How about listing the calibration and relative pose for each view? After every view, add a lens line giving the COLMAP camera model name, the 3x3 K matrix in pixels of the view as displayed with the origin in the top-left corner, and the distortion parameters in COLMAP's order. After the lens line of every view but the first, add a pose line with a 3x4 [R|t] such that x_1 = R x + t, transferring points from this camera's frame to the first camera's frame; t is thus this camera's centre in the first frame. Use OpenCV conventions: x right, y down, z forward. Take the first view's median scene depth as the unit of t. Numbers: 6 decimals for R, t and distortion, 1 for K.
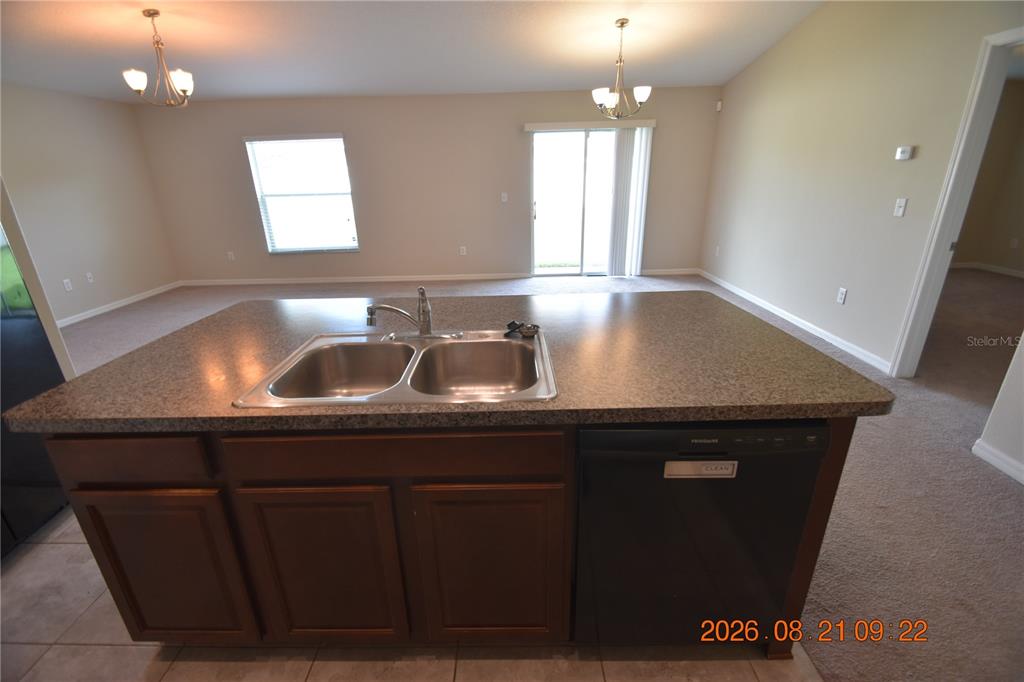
lens RADIAL K [[439.5, 0, 505.8], [0, 439.5, 346.6], [0, 0, 1]] dist [-0.002225, -0.000666]
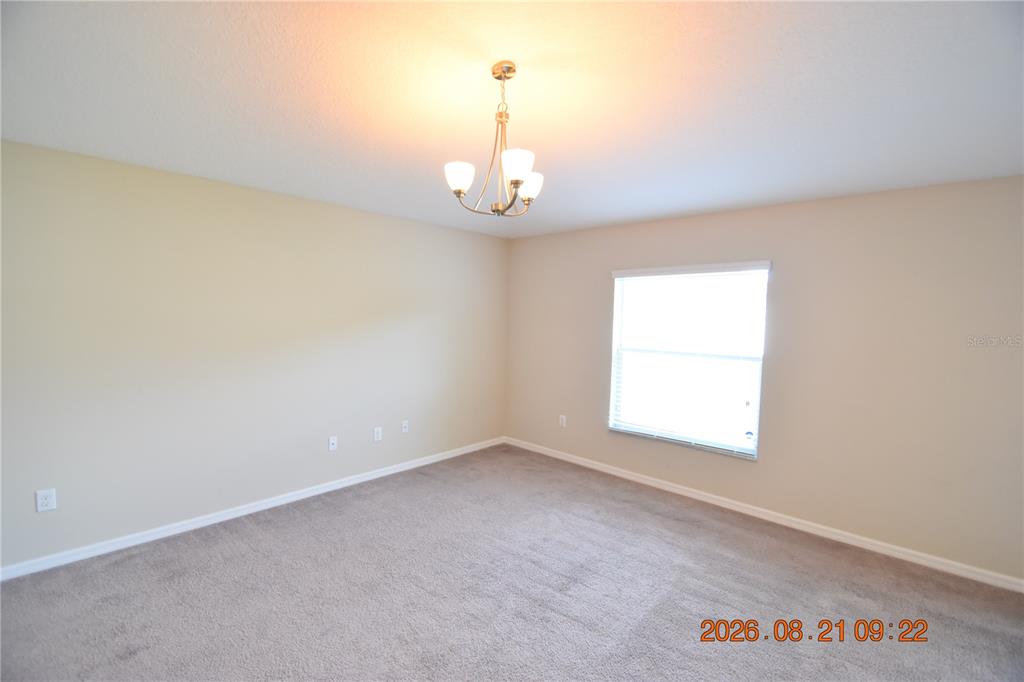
lens RADIAL K [[439.5, 0, 505.8], [0, 439.5, 346.6], [0, 0, 1]] dist [-0.002225, -0.000666]
pose [[0.711881, 0.087049, -0.696885, -0.214433], [-0.294249, 0.937964, -0.183418, -0.179462], [0.637686, 0.335629, 0.693332, 0.433157]]
